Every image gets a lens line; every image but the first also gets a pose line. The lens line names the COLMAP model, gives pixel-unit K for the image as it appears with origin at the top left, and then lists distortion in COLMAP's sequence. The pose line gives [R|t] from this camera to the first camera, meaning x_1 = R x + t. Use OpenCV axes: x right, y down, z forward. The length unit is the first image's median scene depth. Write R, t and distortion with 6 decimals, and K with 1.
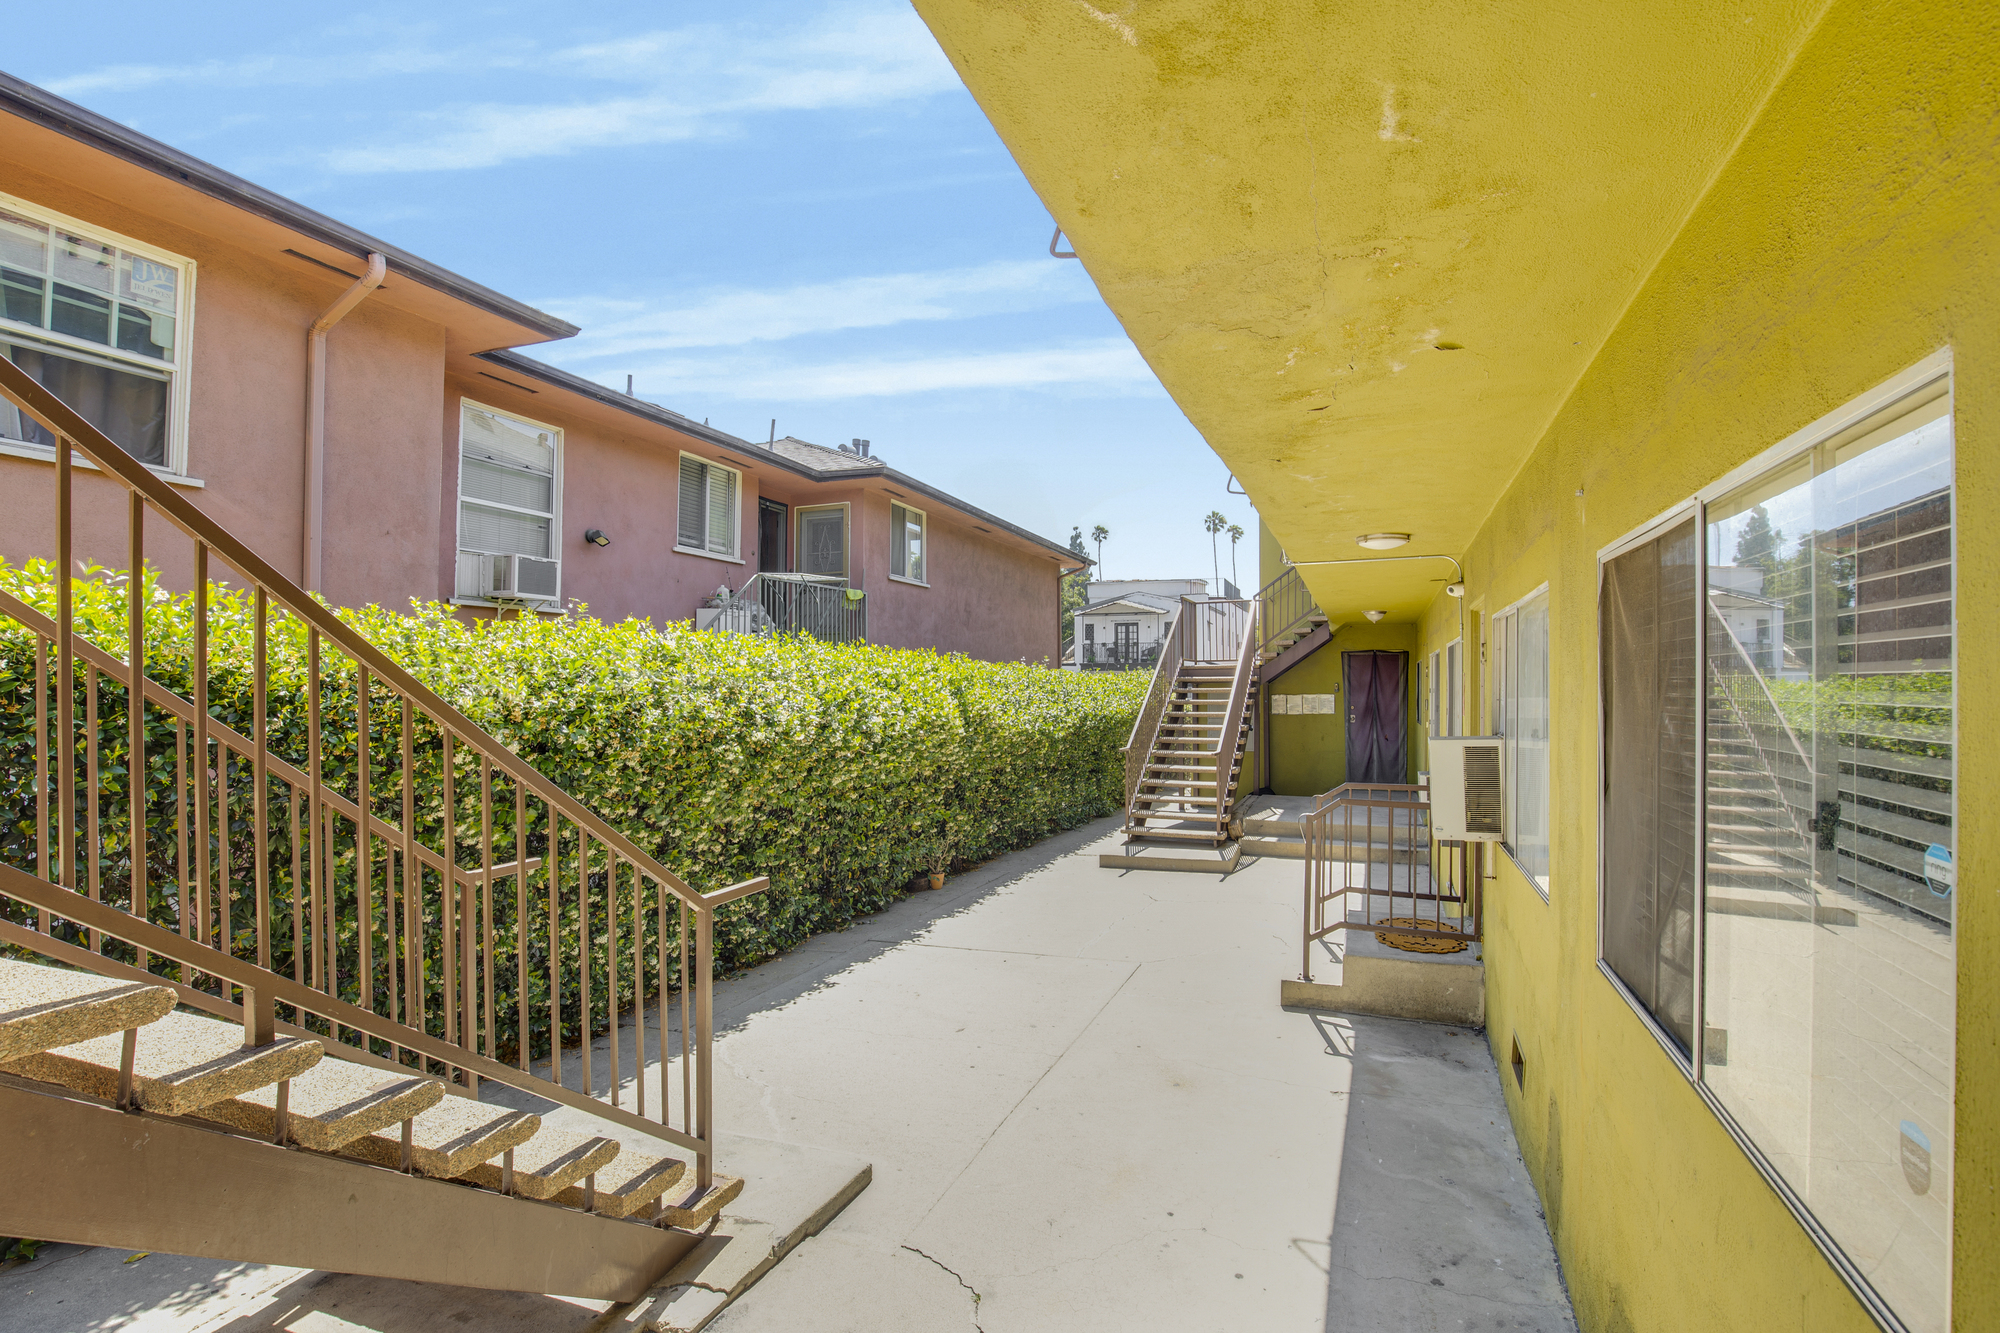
lens RADIAL K [[929.3, 0, 1023.0], [0, 929.3, 695.3], [0, 0, 1]] dist [-0.013274, 0.000138]
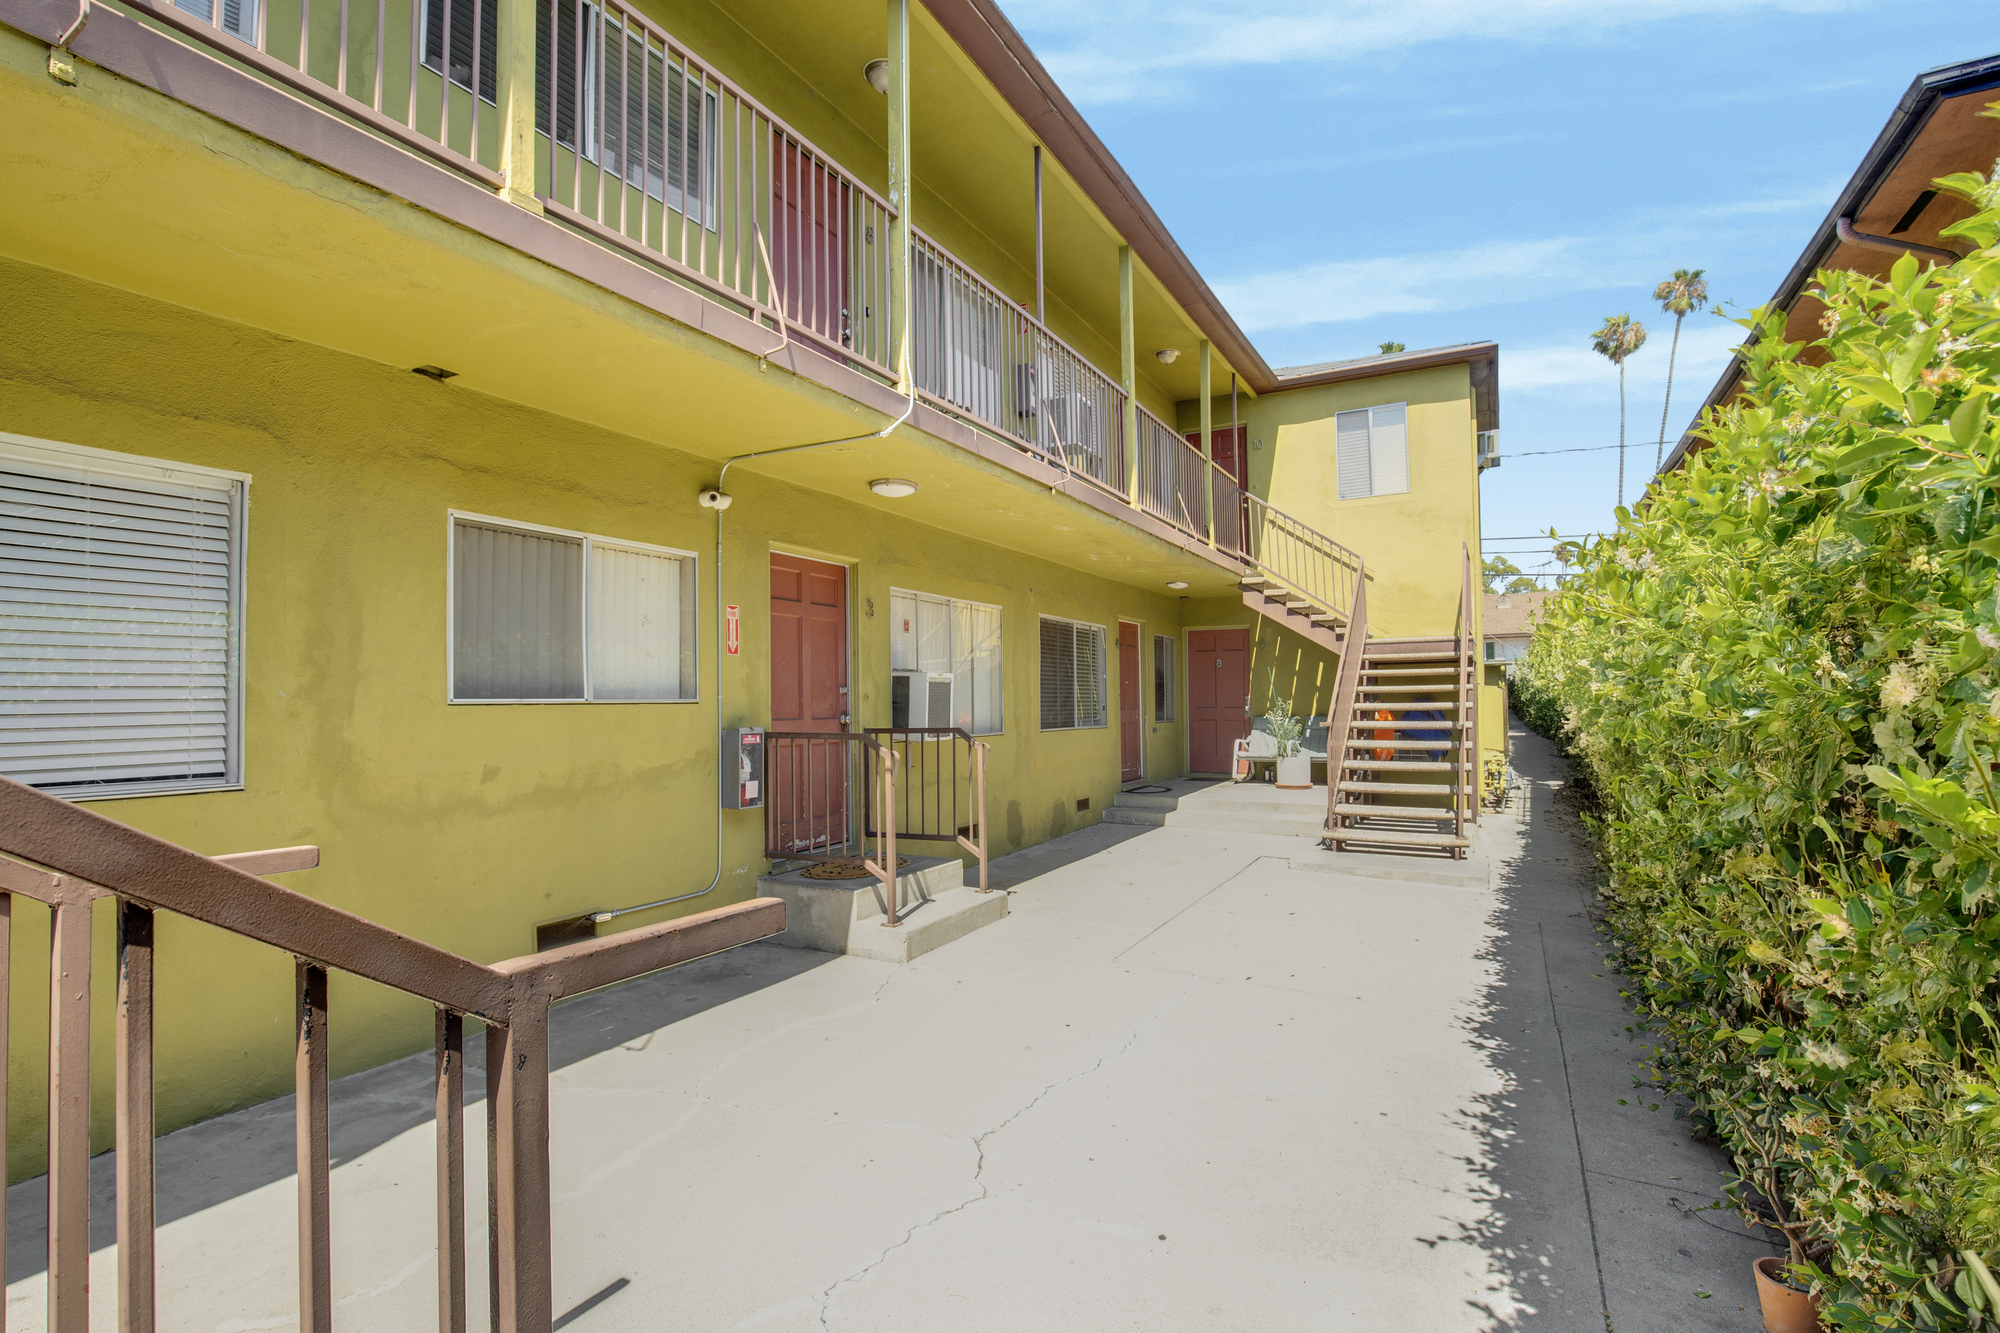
lens RADIAL K [[898.4, 0, 1000.9], [0, 898.4, 683.7], [0, 0, 1]] dist [-0.025778, 0.000380]
pose [[-0.989516, 0.013933, 0.143752, 0.123710], [0.012076, 0.999832, -0.013785, 0.074631], [-0.143920, -0.011905, -0.989518, 2.129986]]
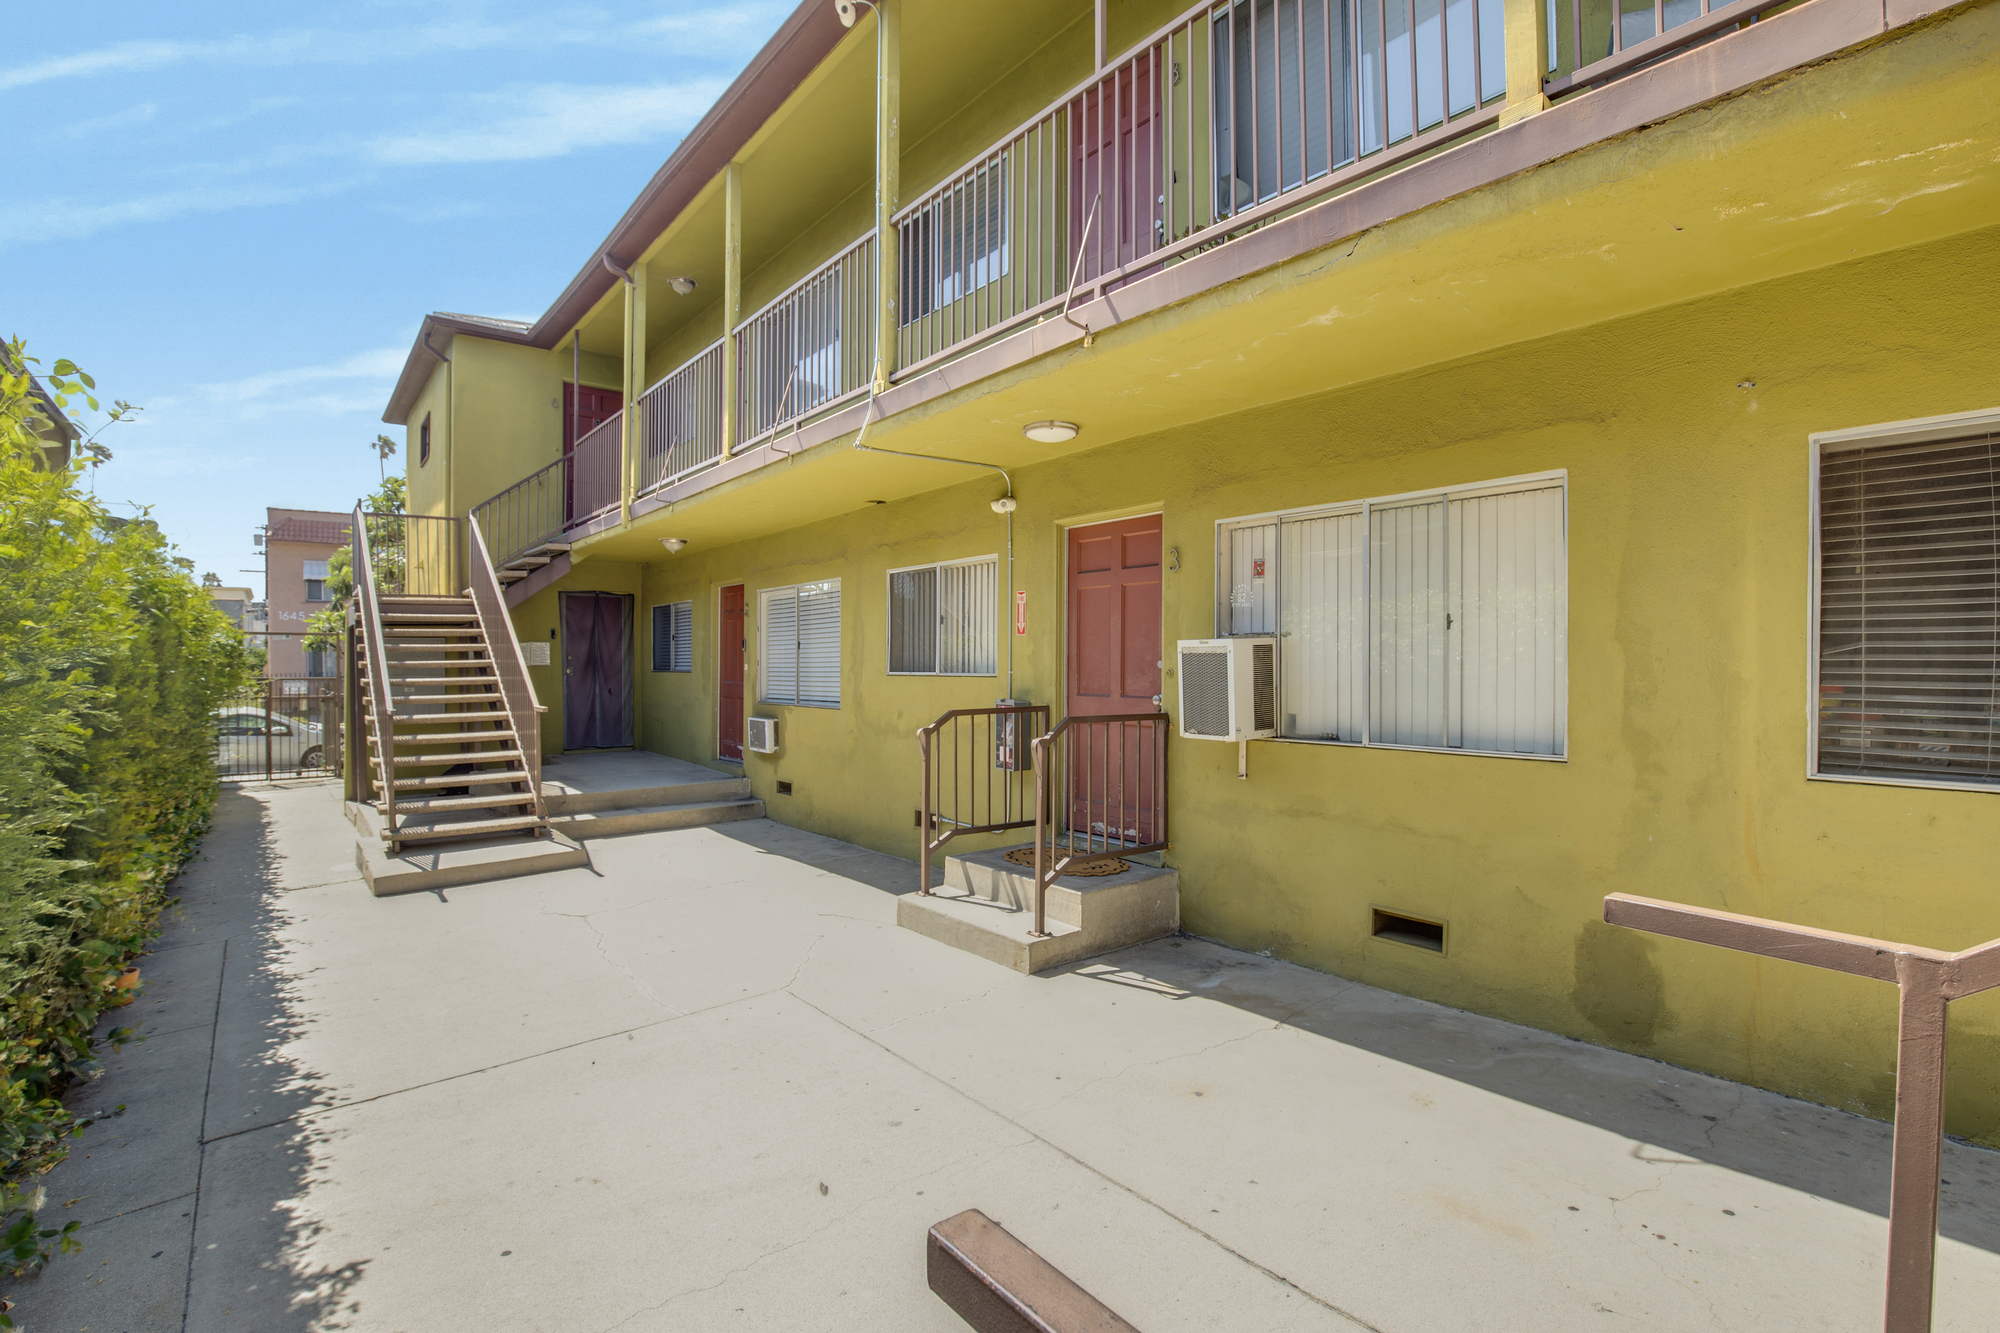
lens RADIAL K [[912.5, 0, 1000.0], [0, 912.5, 666.5], [0, 0, 1]] dist [-0.024545, 0.000605]
pose [[0.495469, -0.000833, 0.868625, -0.447778], [0.006684, 0.999974, -0.002853, 0.068298], [-0.868600, 0.007220, 0.495461, 0.650982]]
